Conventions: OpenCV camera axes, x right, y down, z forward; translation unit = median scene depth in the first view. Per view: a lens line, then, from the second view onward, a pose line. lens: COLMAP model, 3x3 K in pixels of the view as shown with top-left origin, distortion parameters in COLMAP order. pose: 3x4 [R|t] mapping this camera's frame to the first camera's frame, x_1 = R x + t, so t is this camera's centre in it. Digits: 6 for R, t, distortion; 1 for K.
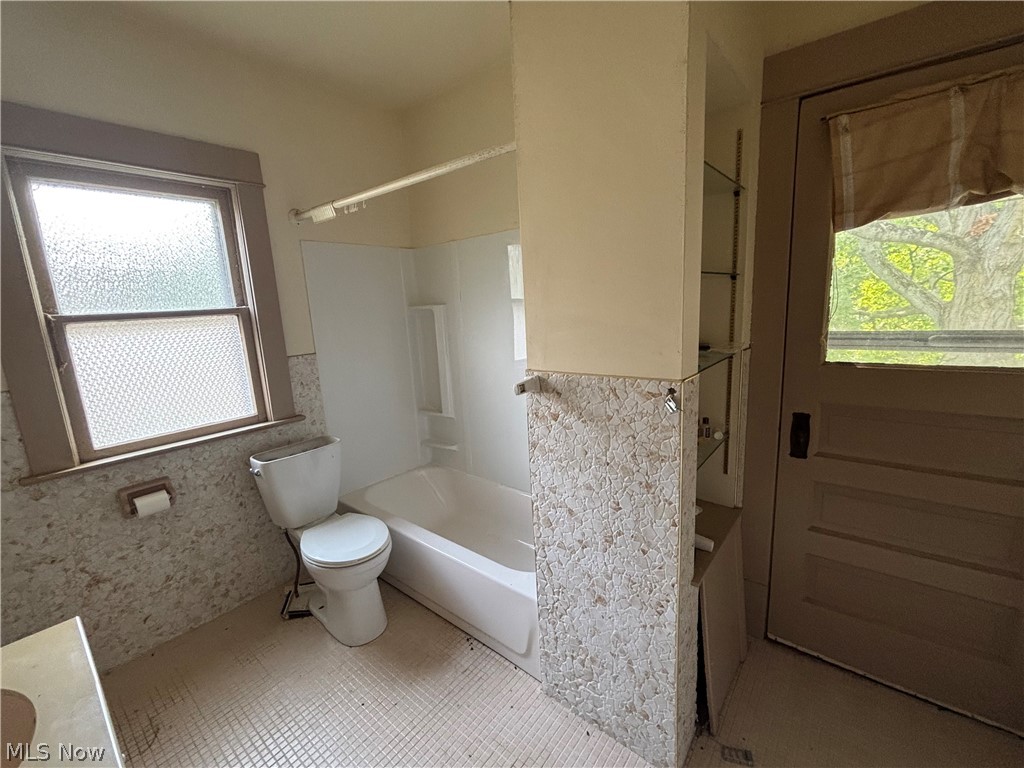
lens RADIAL K [[426.1, 0, 512.0], [0, 426.1, 384.0], [0, 0, 1]] dist [-0.001731, 0.000983]
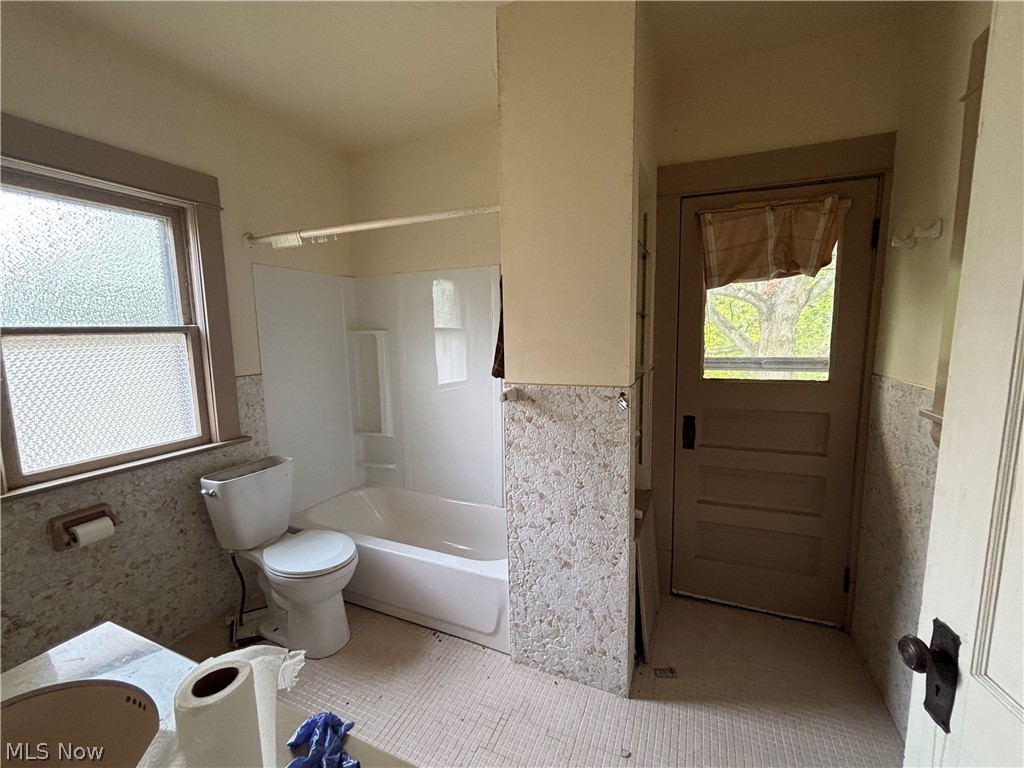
lens RADIAL K [[426.1, 0, 512.0], [0, 426.1, 384.0], [0, 0, 1]] dist [-0.001731, 0.000983]
pose [[0.962446, -0.000928, 0.271472, -0.223836], [0.020949, 0.997266, -0.070859, 0.046438], [-0.270664, 0.073885, 0.959834, -0.159491]]
